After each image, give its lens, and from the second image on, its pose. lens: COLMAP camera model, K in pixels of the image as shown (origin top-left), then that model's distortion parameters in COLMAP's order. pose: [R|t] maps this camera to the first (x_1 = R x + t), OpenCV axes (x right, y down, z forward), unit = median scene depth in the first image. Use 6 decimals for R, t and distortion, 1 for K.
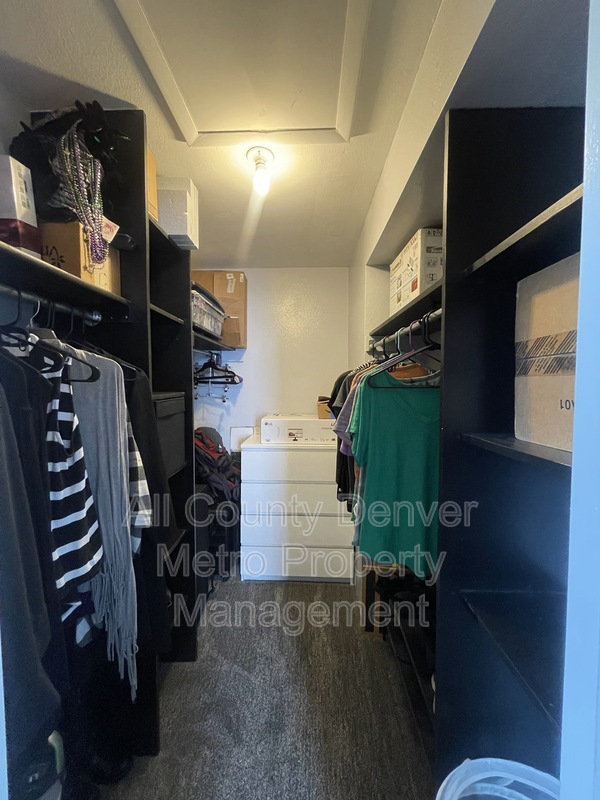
lens RADIAL K [[322.0, 0, 301.0], [0, 322.0, 392.3], [0, 0, 1]] dist [-0.004243, -0.000491]
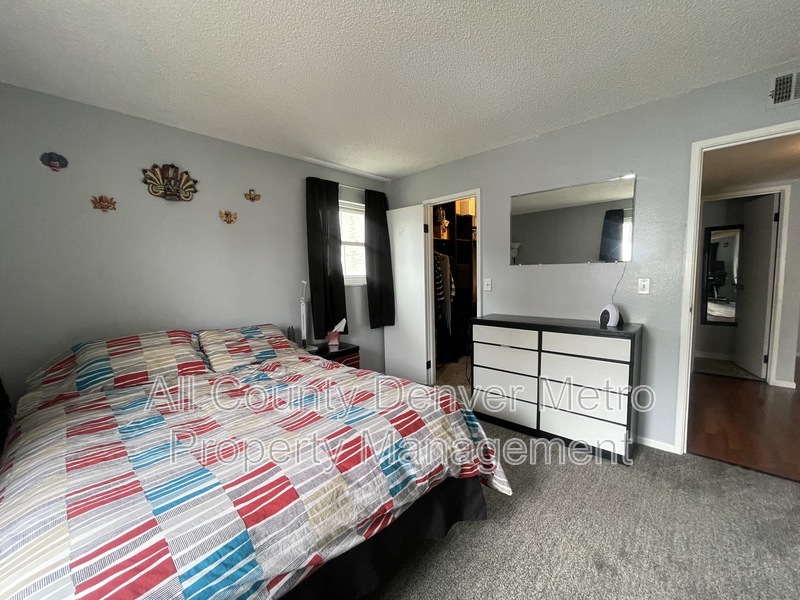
lens RADIAL K [[322.0, 0, 403.8], [0, 322.0, 295.8], [0, 0, 1]] dist [-0.004243, -0.000491]
pose [[0.751666, 0.032107, -0.658762, 1.699391], [-0.008695, 0.999210, 0.038778, 0.264695], [0.659487, -0.023420, 0.751351, -2.438436]]
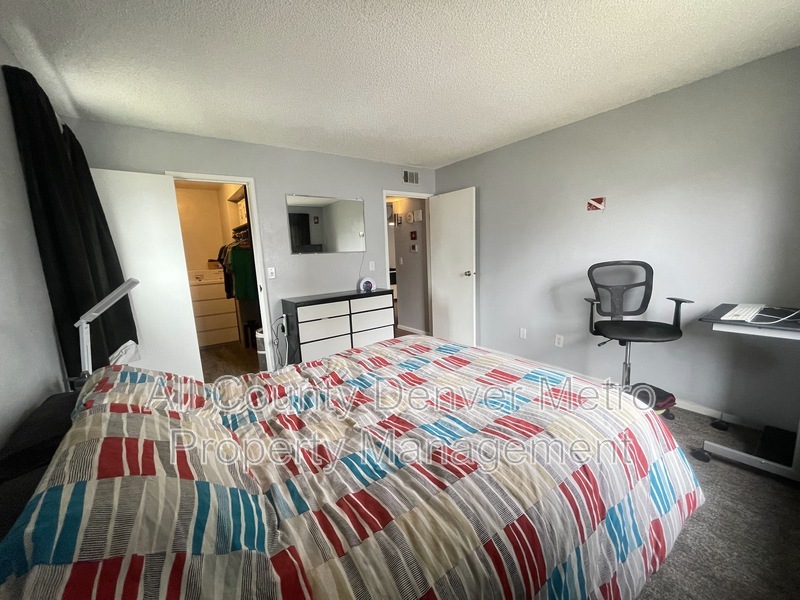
lens RADIAL K [[322.0, 0, 406.6], [0, 322.0, 302.4], [0, 0, 1]] dist [-0.004243, -0.000491]
pose [[0.781094, -0.126690, 0.611425, -0.533388], [0.065461, 0.990419, 0.121593, 0.259386], [-0.620972, -0.054951, 0.781904, -2.974179]]
